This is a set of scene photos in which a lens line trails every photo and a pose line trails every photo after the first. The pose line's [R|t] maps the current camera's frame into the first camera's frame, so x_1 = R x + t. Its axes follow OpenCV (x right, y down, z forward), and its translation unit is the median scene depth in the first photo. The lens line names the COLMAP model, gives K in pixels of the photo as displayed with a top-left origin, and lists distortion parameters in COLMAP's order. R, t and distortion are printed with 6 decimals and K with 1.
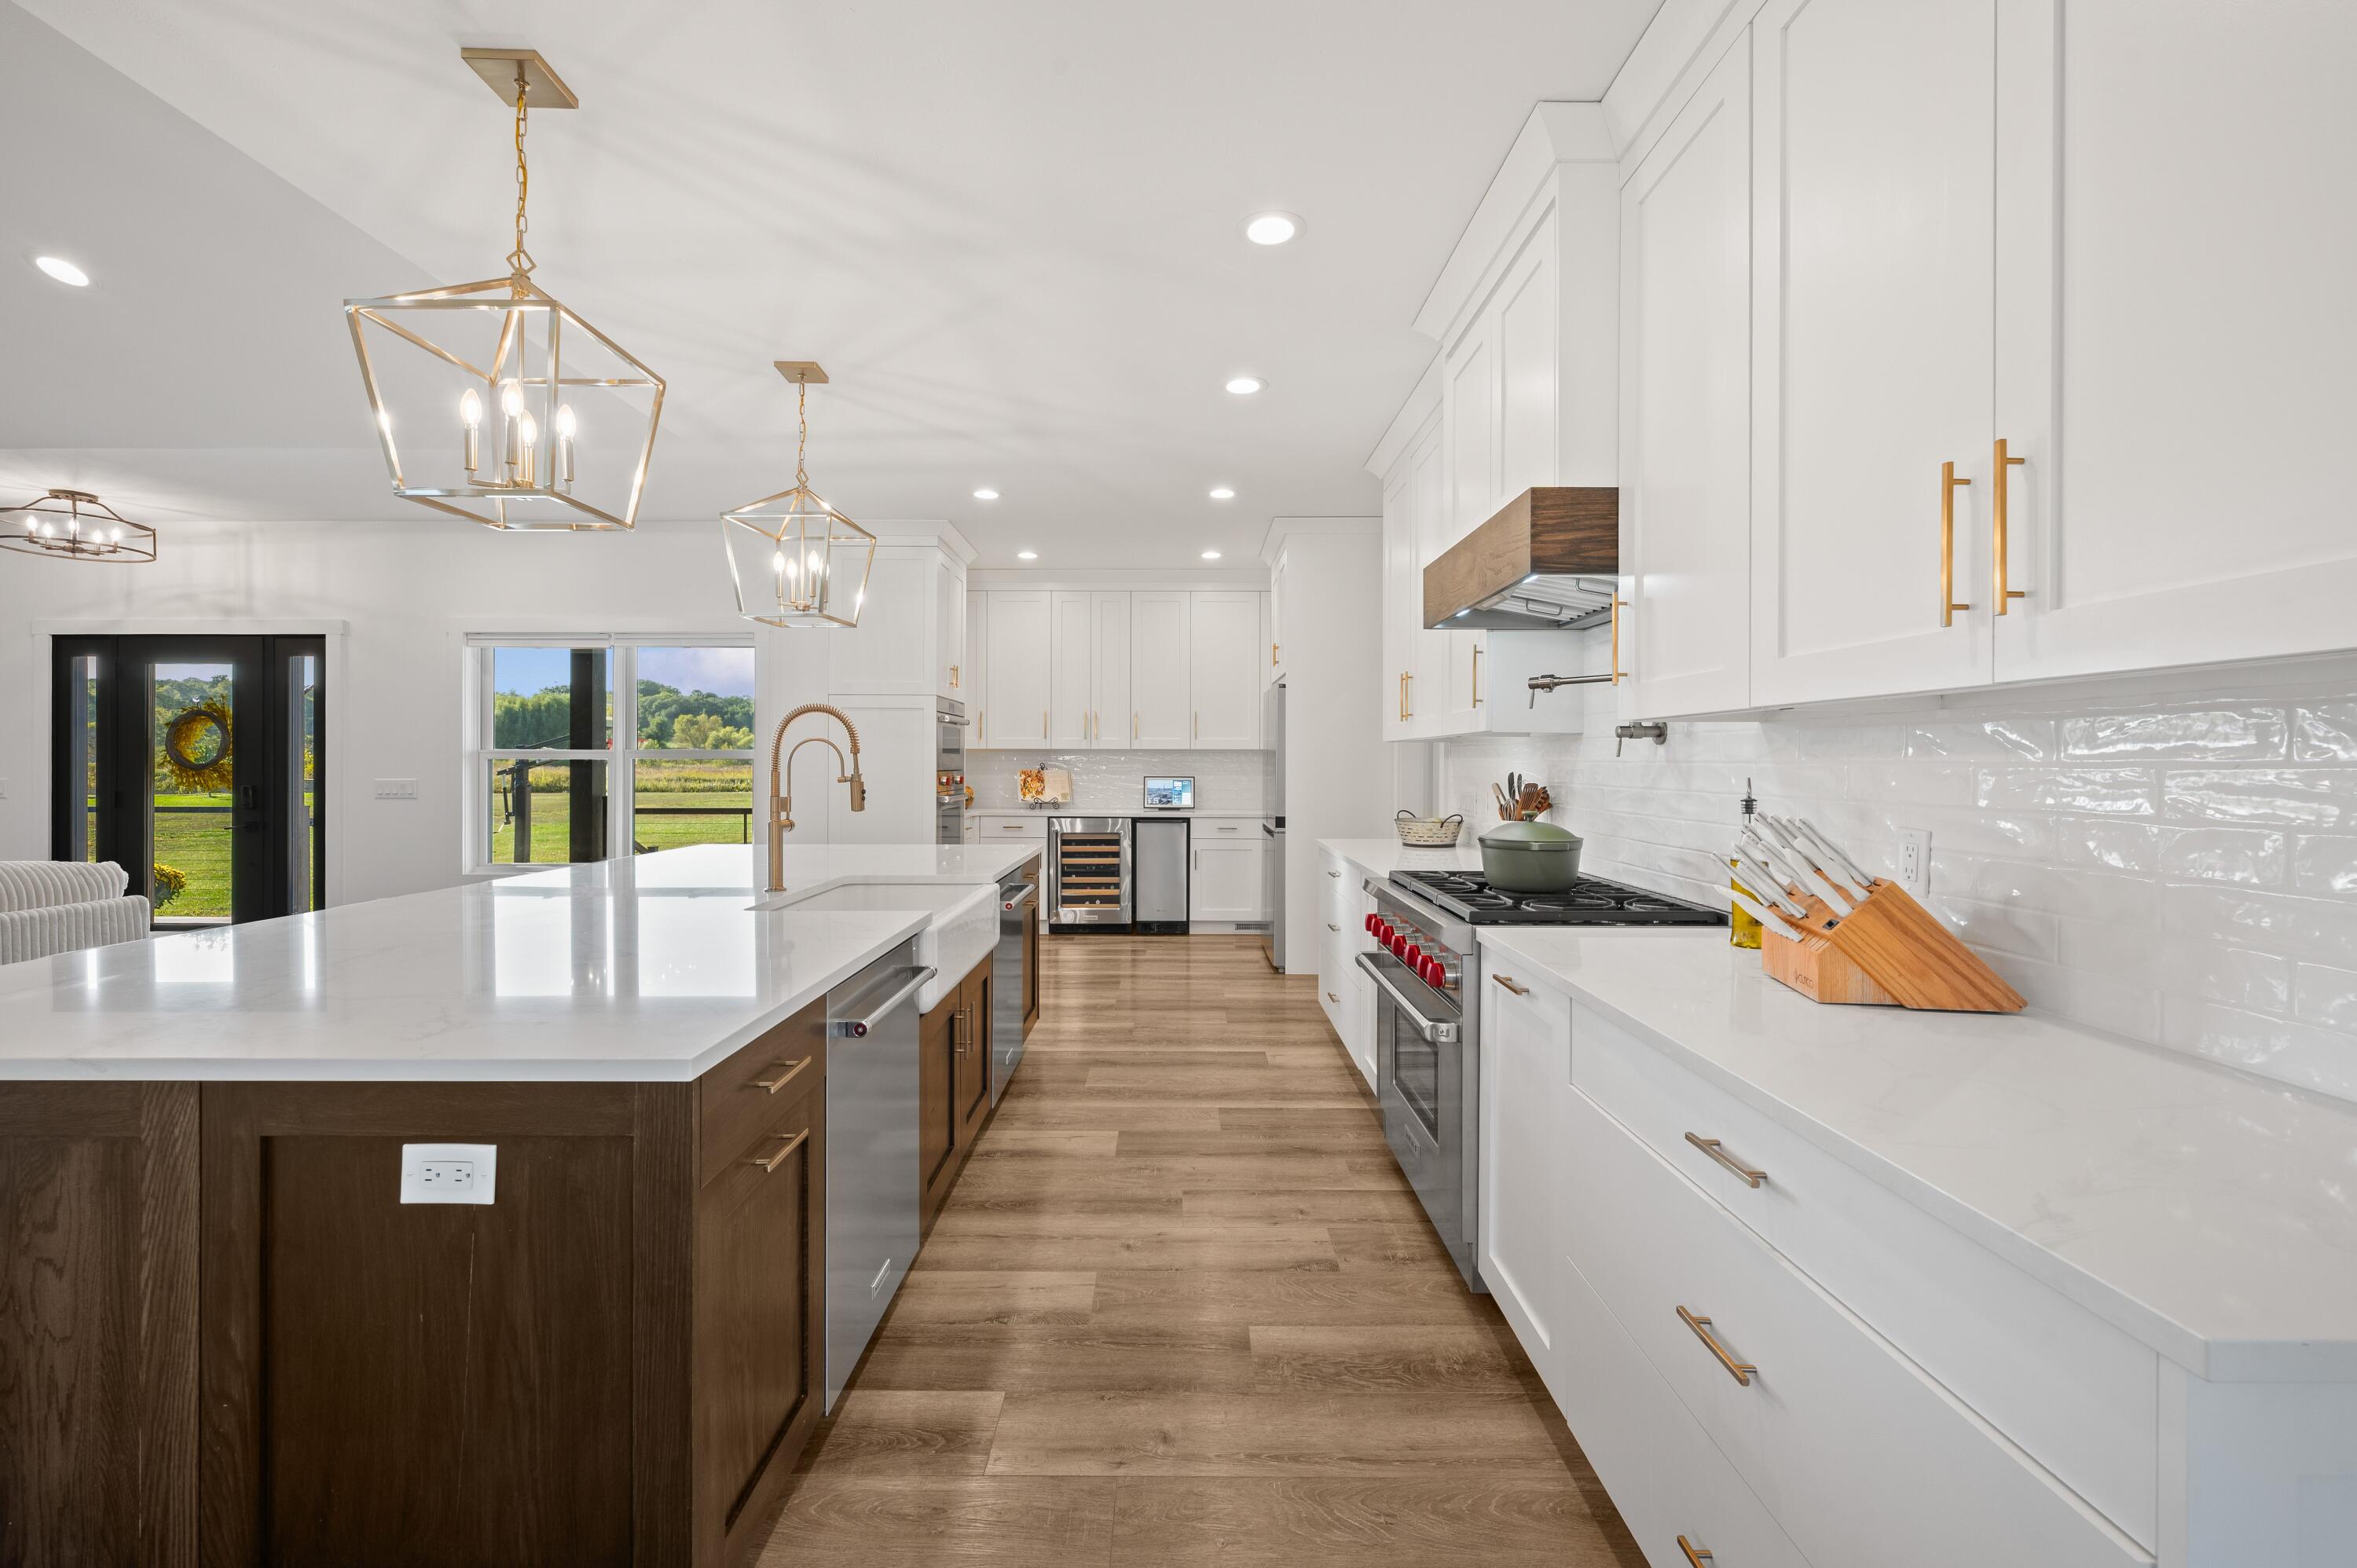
lens RADIAL K [[944.6, 0, 1170.9], [0, 944.6, 768.7], [0, 0, 1]] dist [-0.000273, 0.000019]
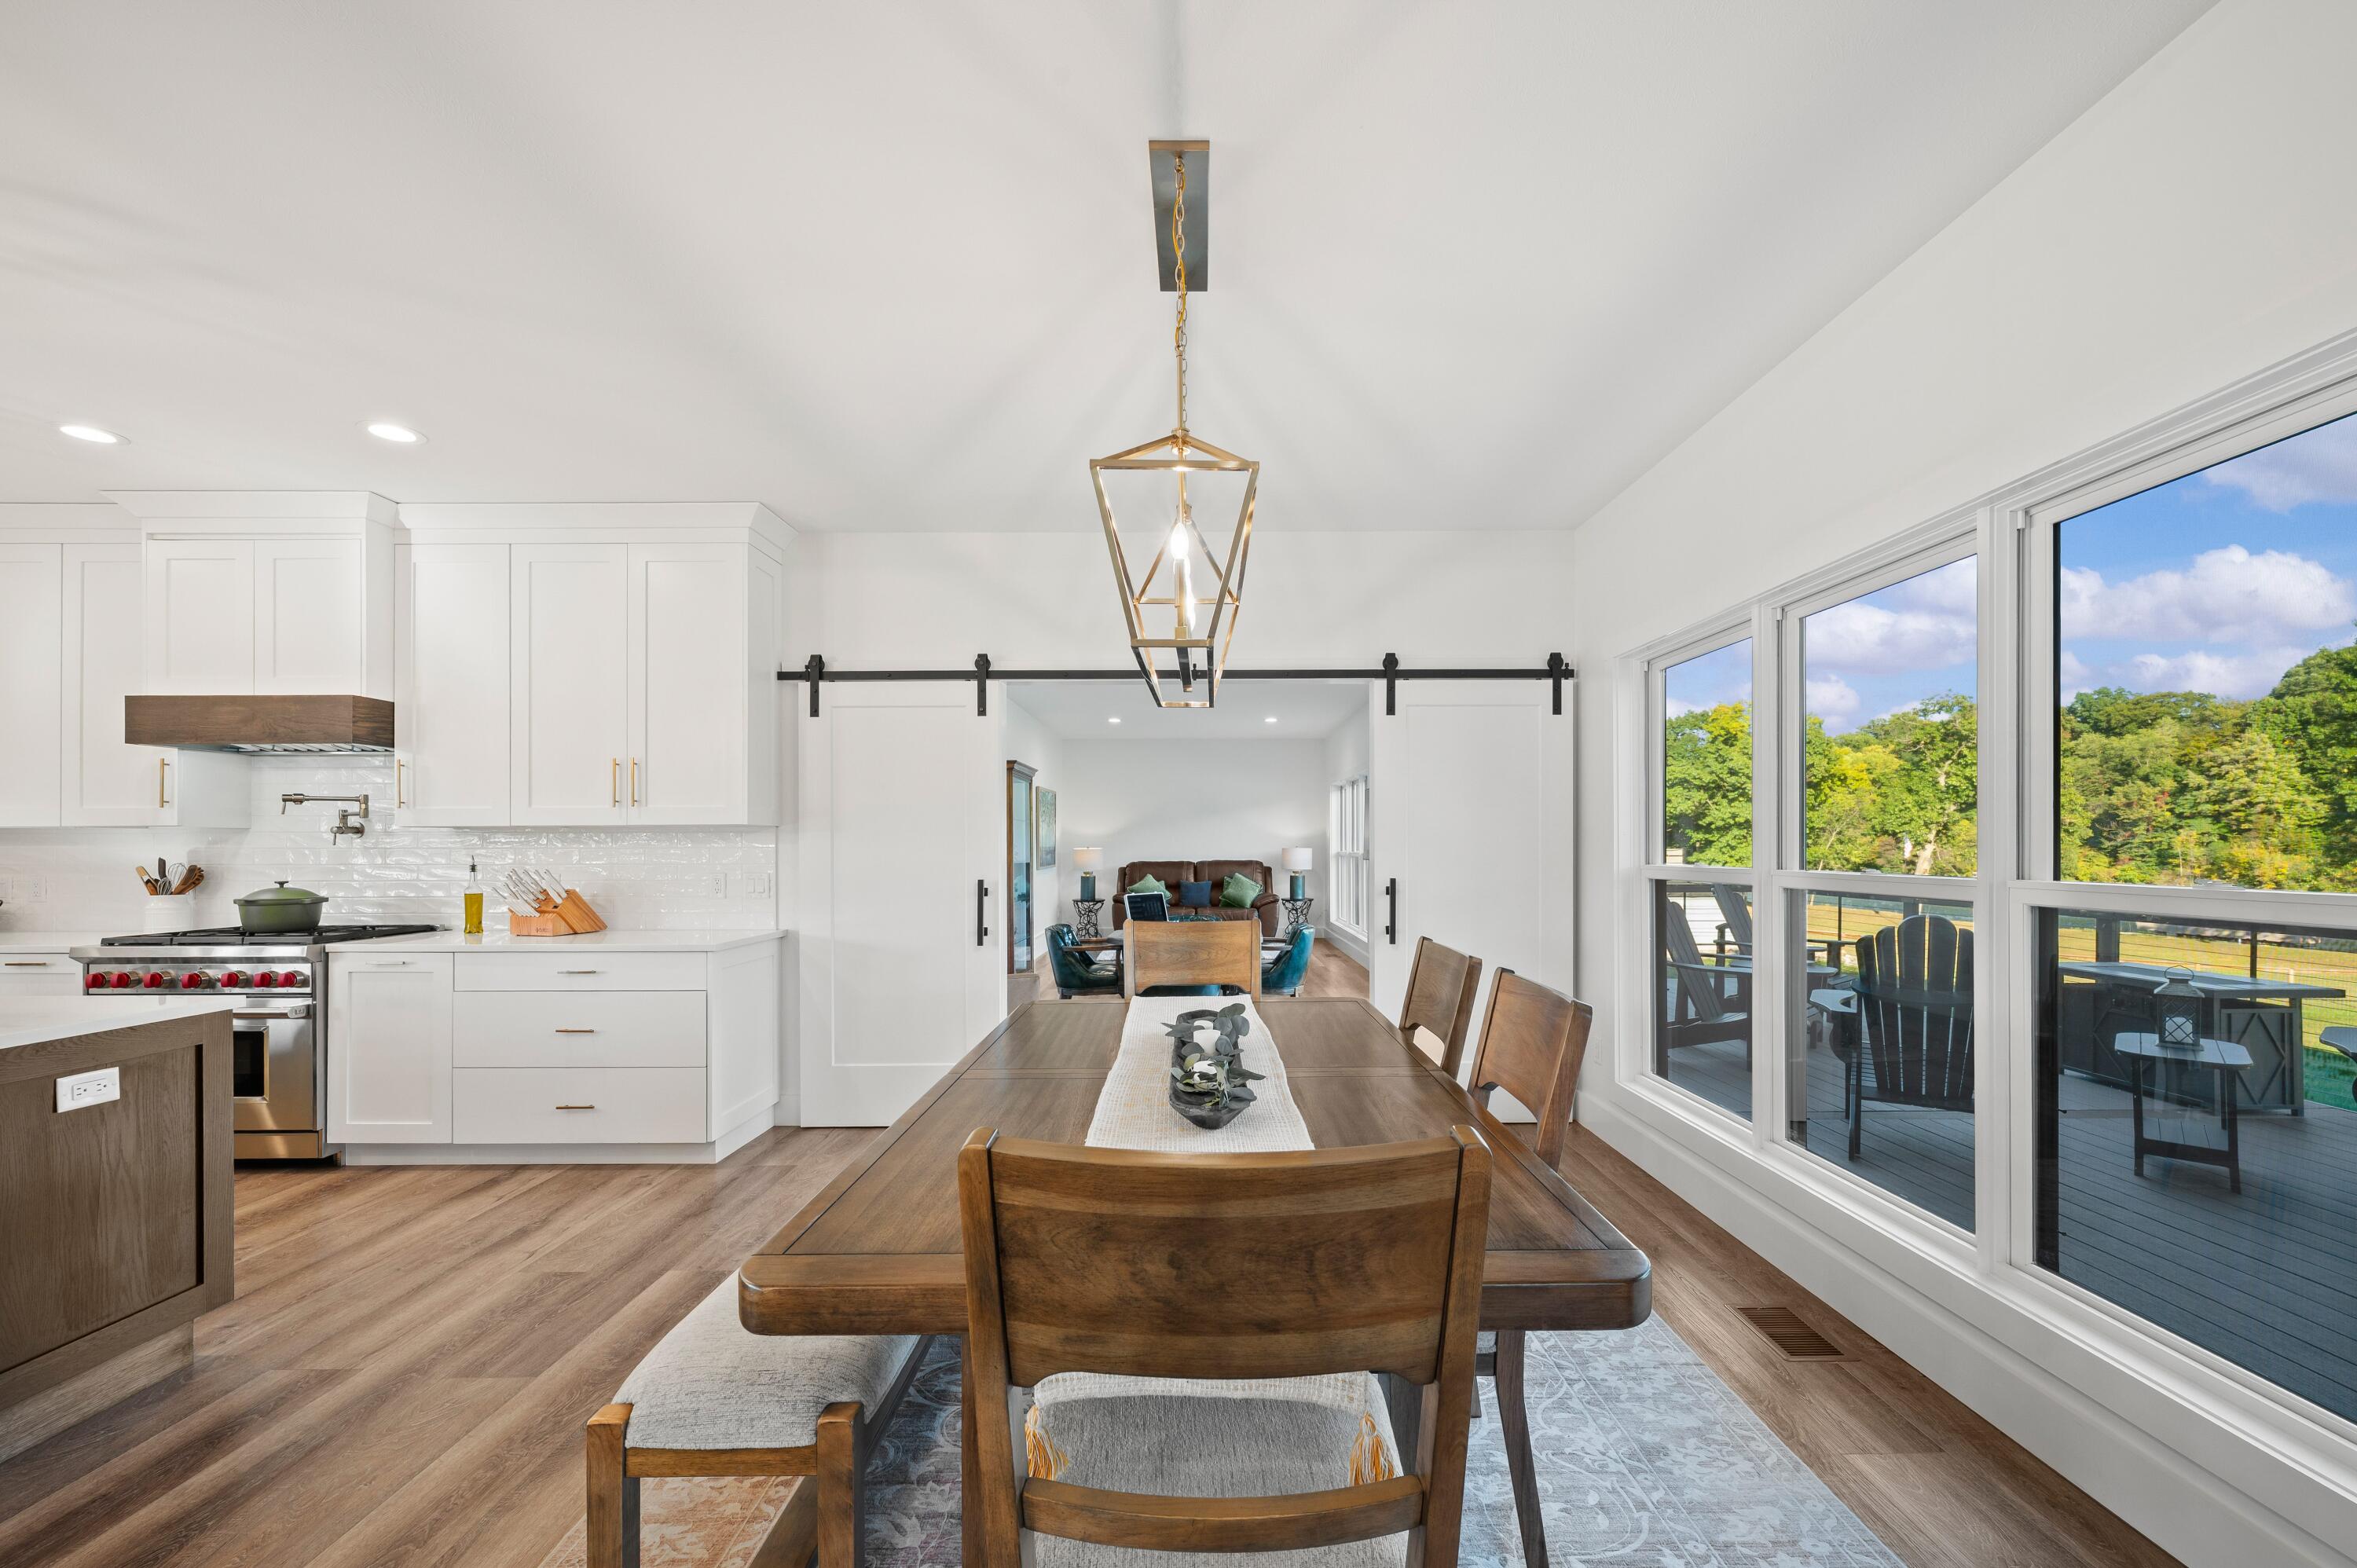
lens RADIAL K [[944.6, 0, 1204.4], [0, 944.6, 841.5], [0, 0, 1]] dist [-0.000273, 0.000019]
pose [[-0.010858, -0.000684, 0.999941, -0.536201], [0.009473, 0.999955, 0.000787, -0.002382], [-0.999896, 0.009481, -0.010851, -0.222311]]
